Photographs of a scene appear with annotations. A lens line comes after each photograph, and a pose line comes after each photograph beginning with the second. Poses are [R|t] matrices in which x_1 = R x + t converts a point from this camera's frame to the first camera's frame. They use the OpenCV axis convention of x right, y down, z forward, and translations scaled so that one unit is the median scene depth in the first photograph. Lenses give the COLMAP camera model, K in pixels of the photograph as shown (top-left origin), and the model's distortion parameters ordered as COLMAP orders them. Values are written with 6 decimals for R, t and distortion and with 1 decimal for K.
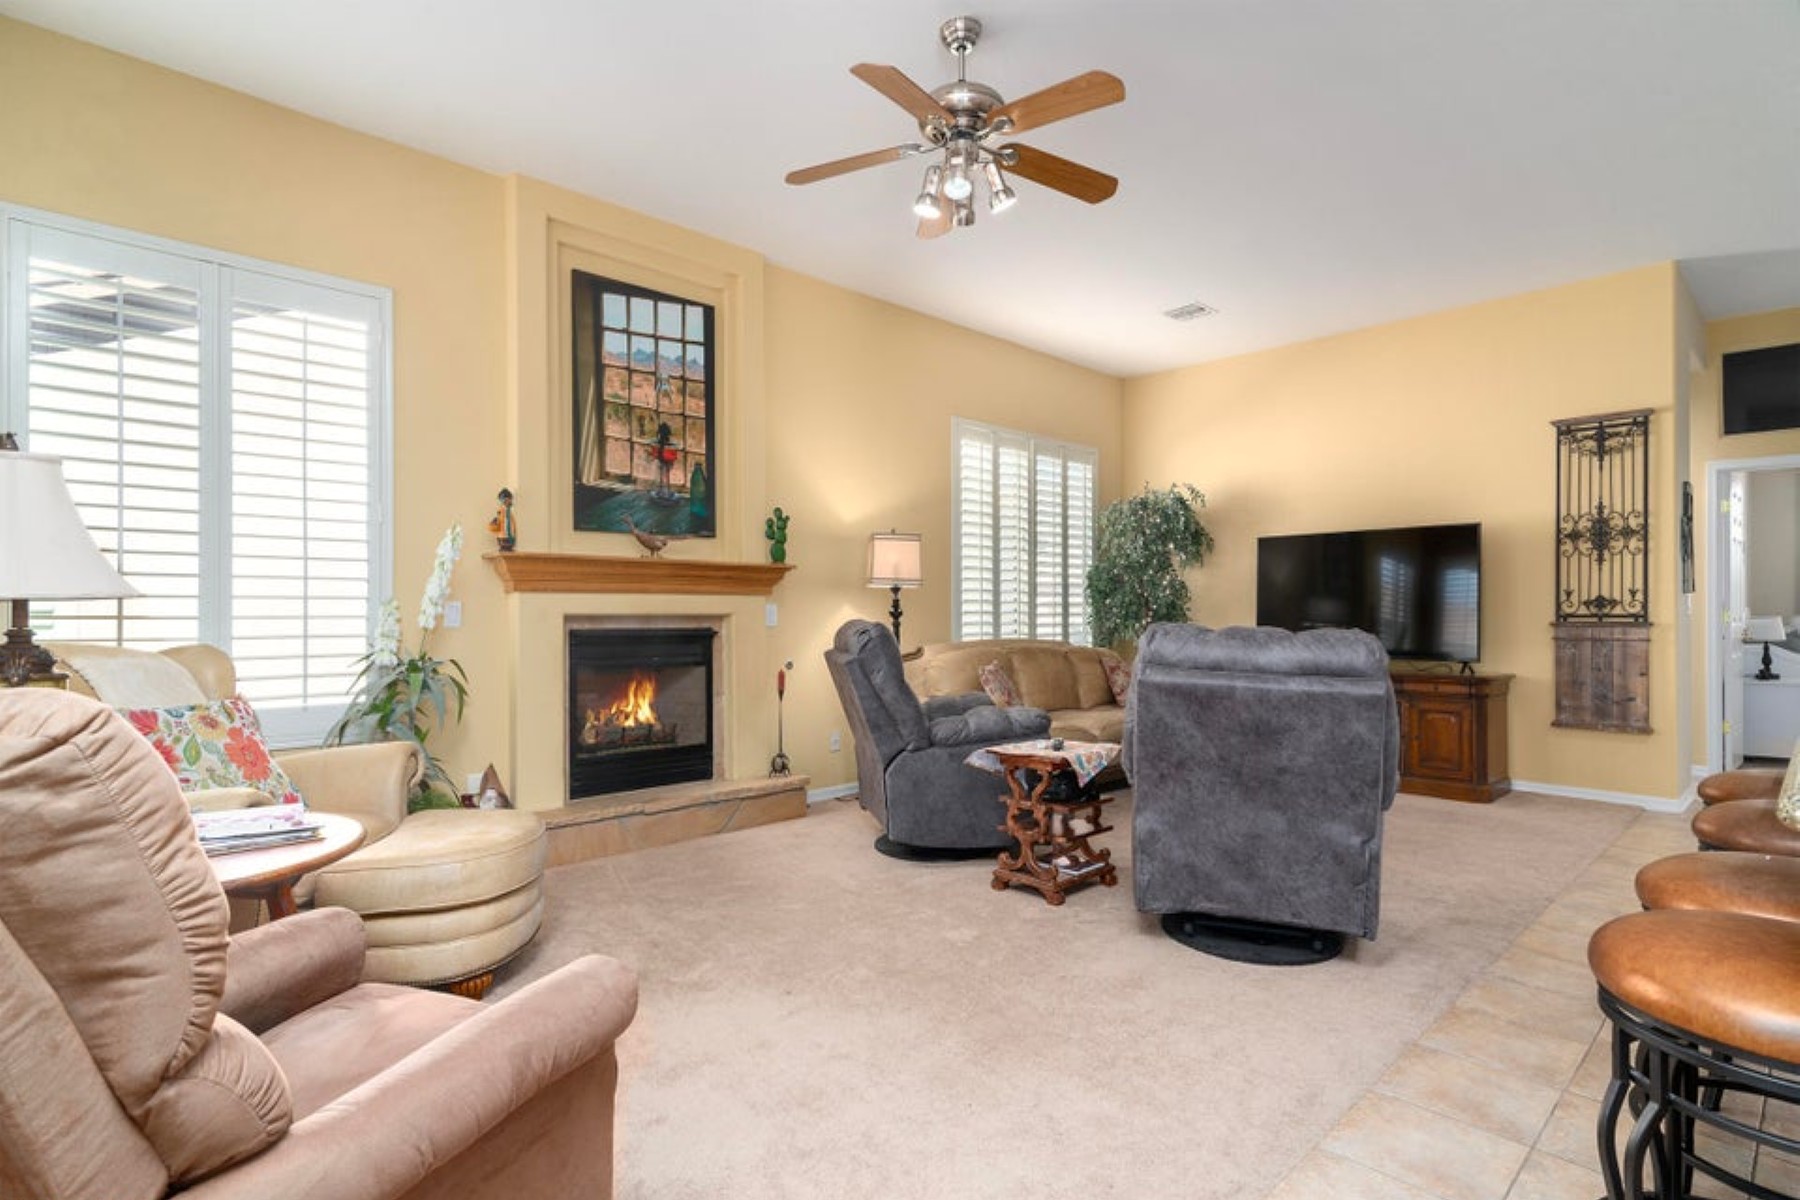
lens RADIAL K [[877.9, 0, 870.8], [0, 877.9, 615.2], [0, 0, 1]] dist [0.003094, 0.002316]
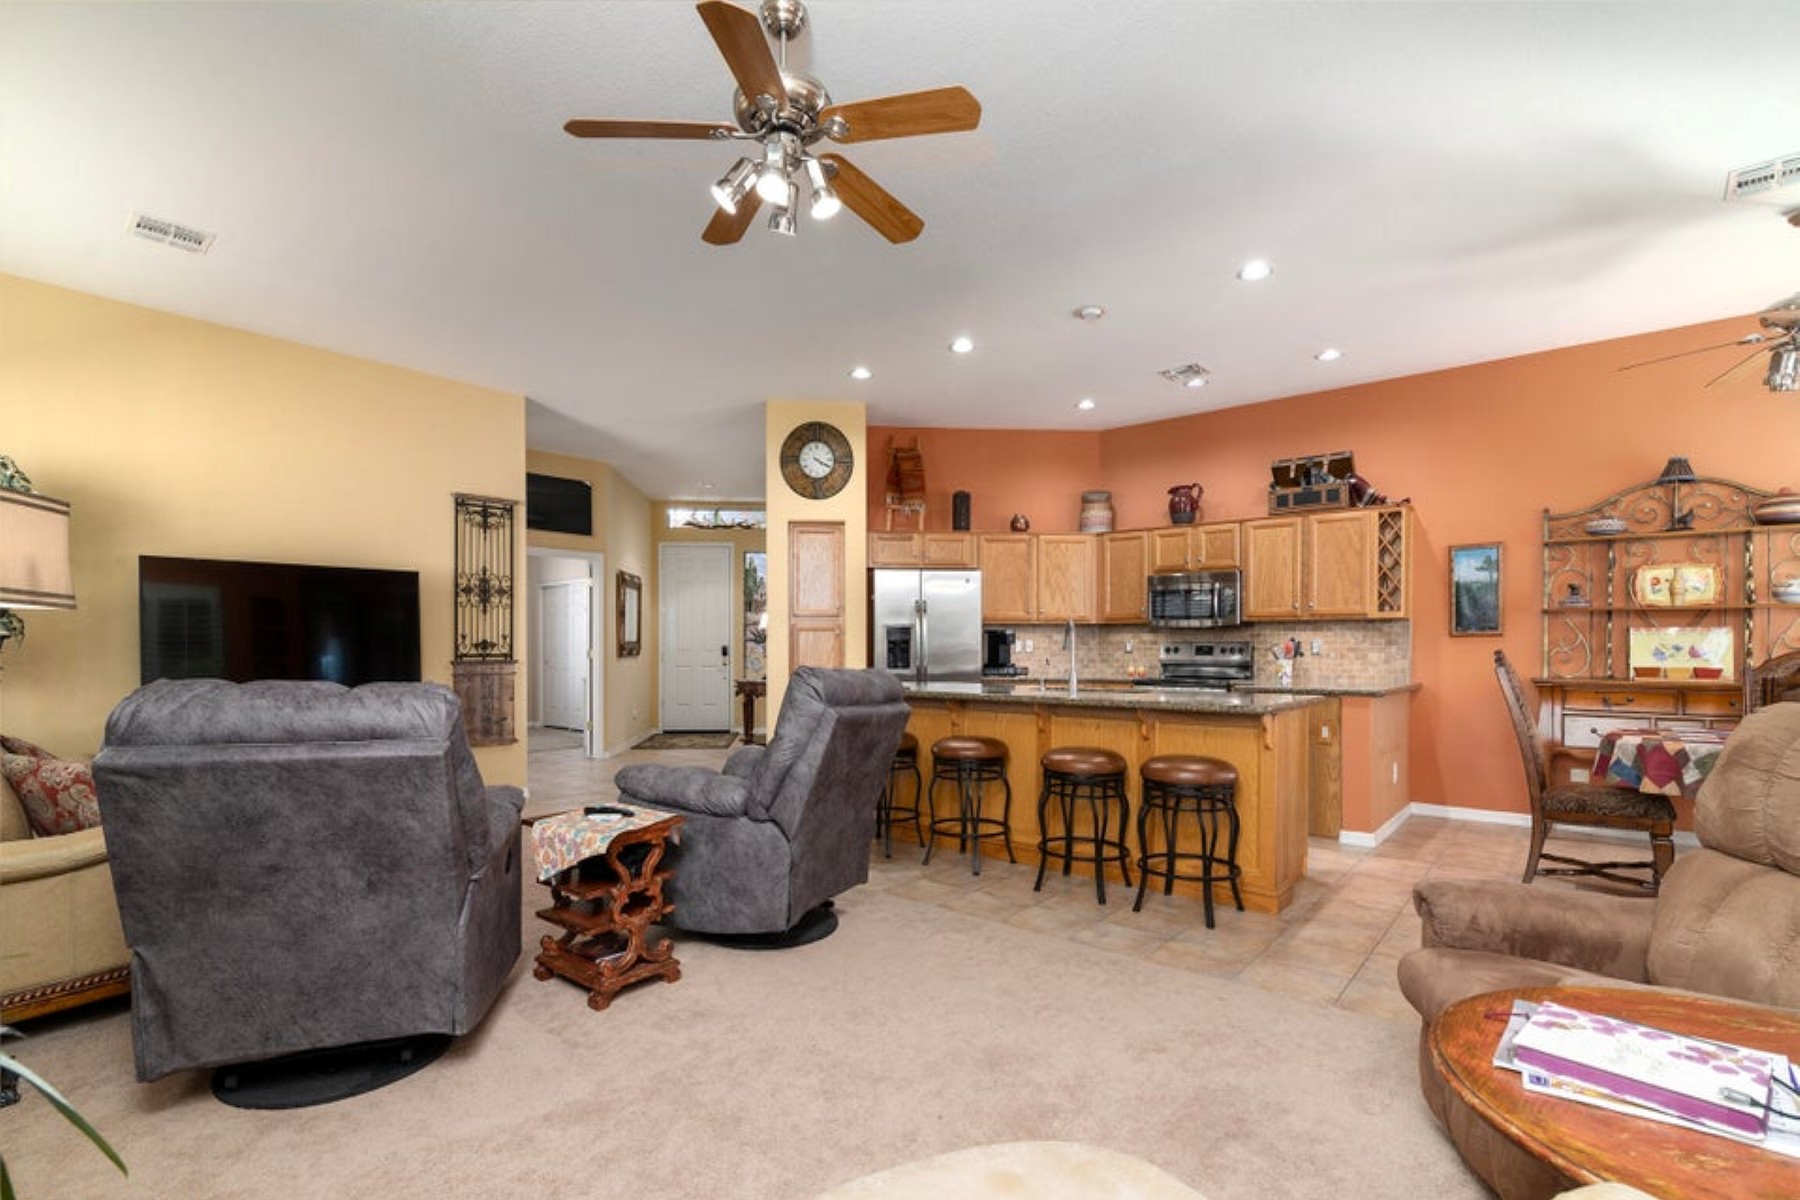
lens RADIAL K [[834.5, 0, 897.8], [0, 834.5, 646.8], [0, 0, 1]] dist [0.002096, -0.000331]
pose [[-0.130045, -0.000758, 0.991508, -0.478893], [0.003136, 0.999994, 0.001175, -0.012212], [-0.991503, 0.003262, -0.130042, 0.619320]]
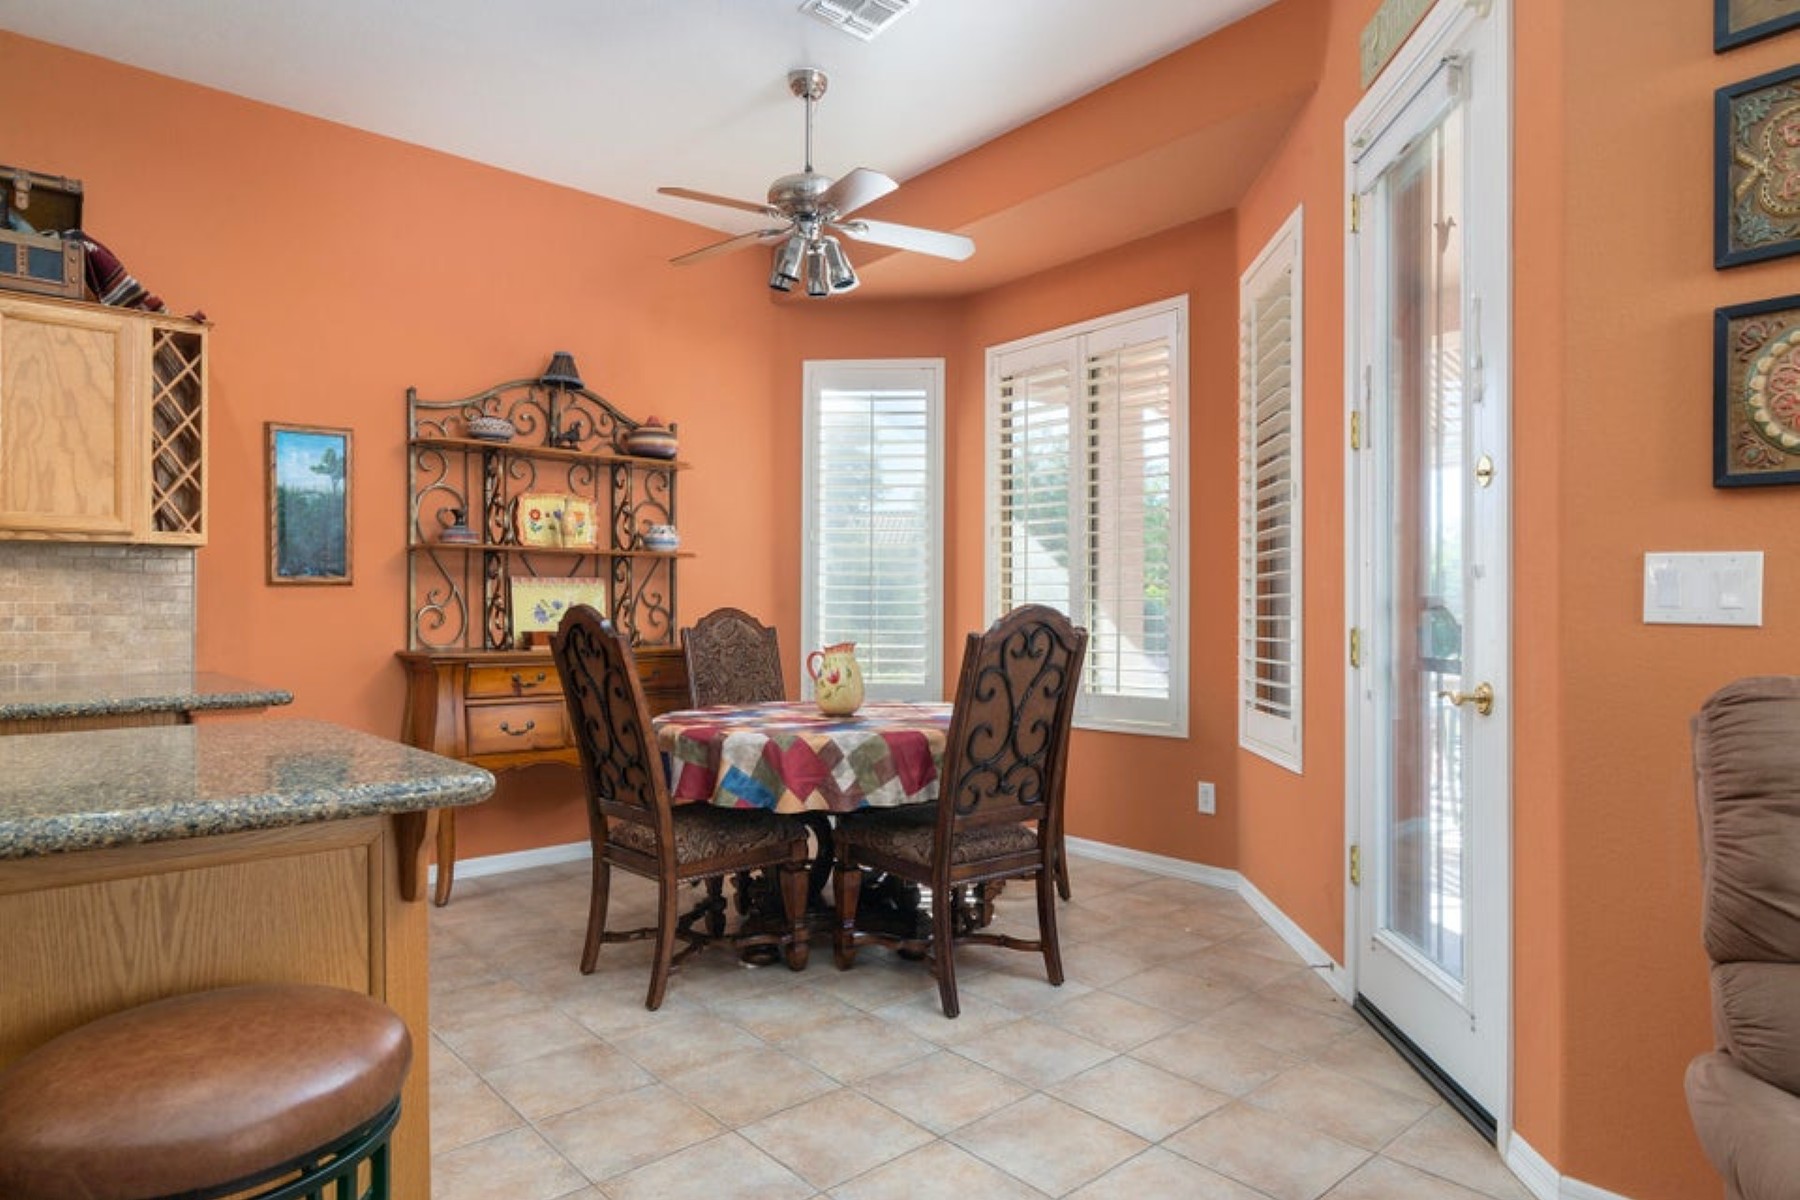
lens RADIAL K [[1027.1, 0, 884.5], [0, 1027.1, 612.8], [0, 0, 1]] dist [0.000210, -0.002496]
pose [[-0.999503, 0.003166, 0.031377, 0.096218], [0.003329, 0.999981, 0.005155, -0.003145], [-0.031361, 0.005257, -0.999494, 0.479612]]
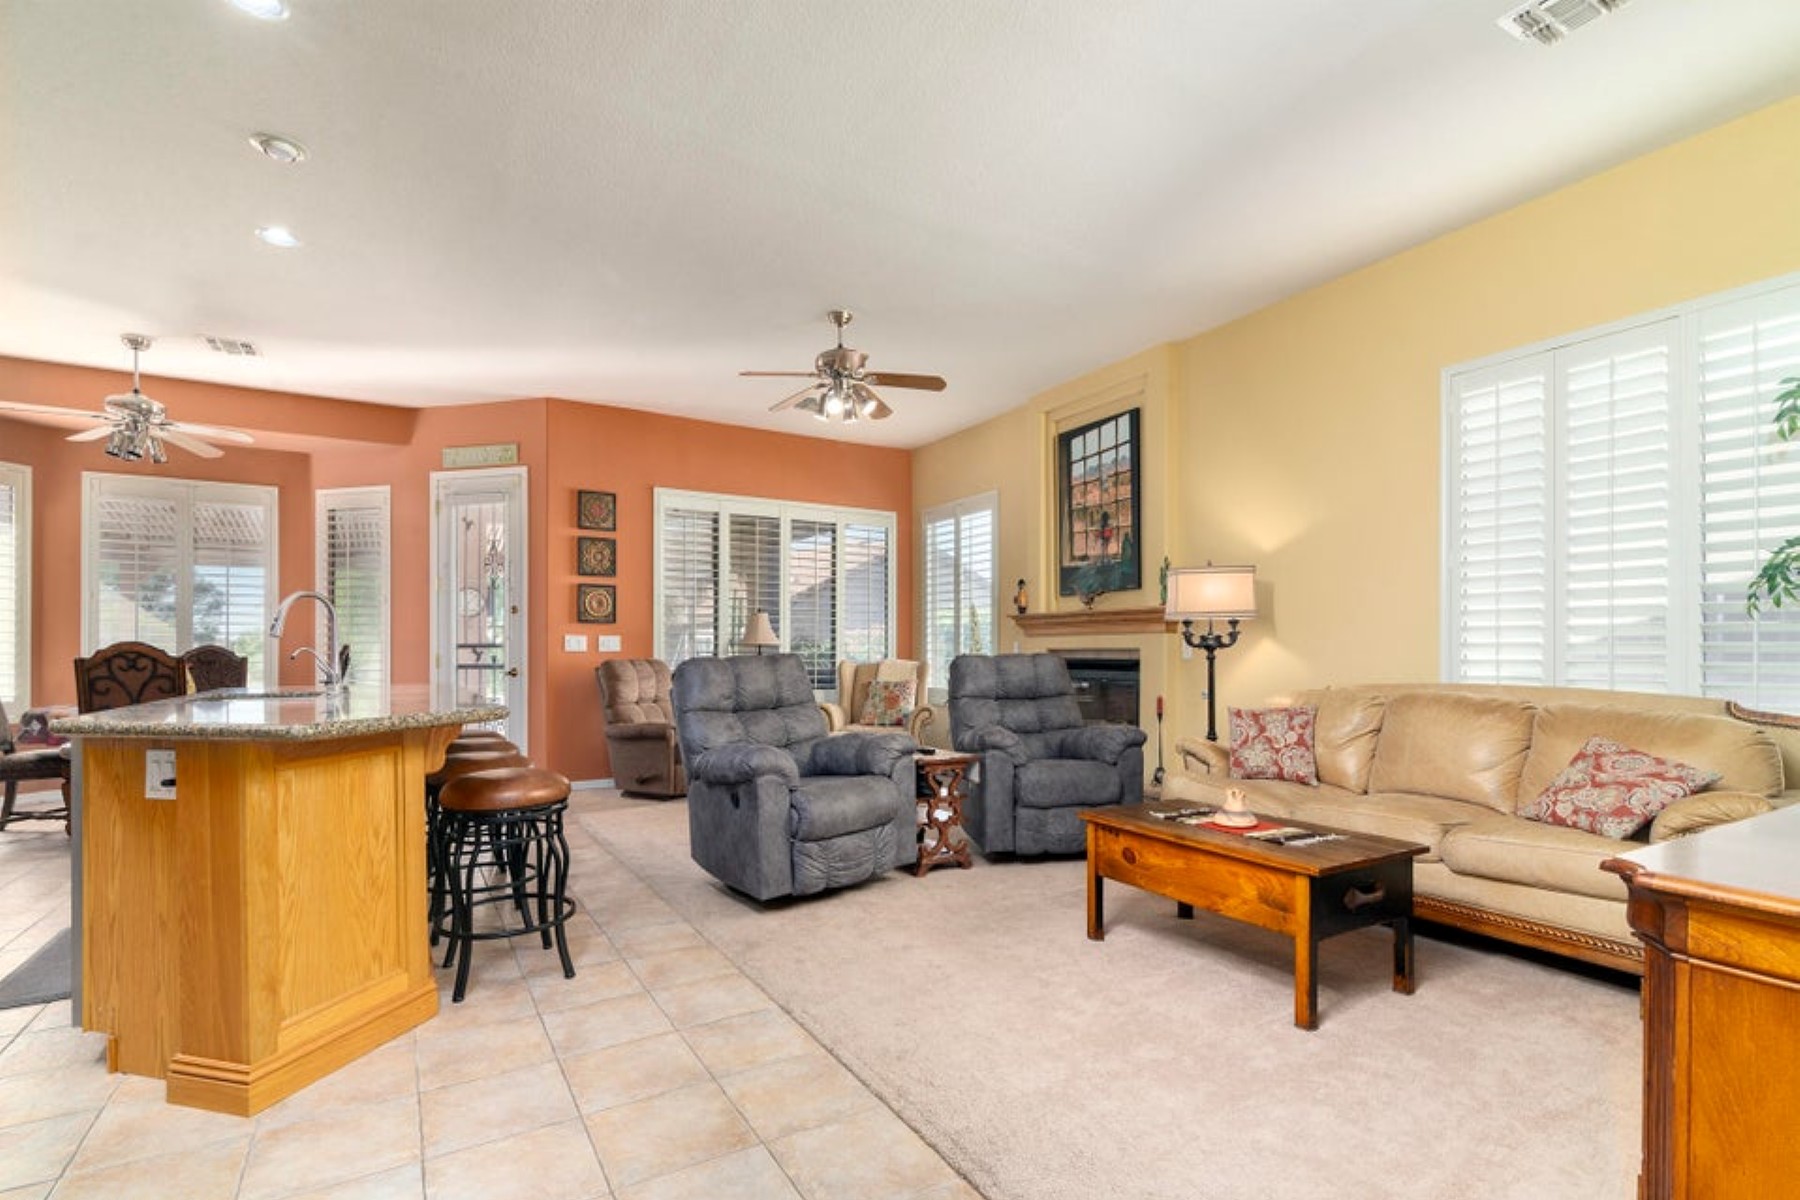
lens RADIAL K [[834.5, 0, 909.8], [0, 834.5, 639.3], [0, 0, 1]] dist [0.002096, -0.000331]
pose [[-0.189167, -0.015784, -0.981818, 1.067206], [-0.001887, 0.999875, -0.015711, 0.004555], [0.981943, -0.001119, -0.189173, 0.904152]]
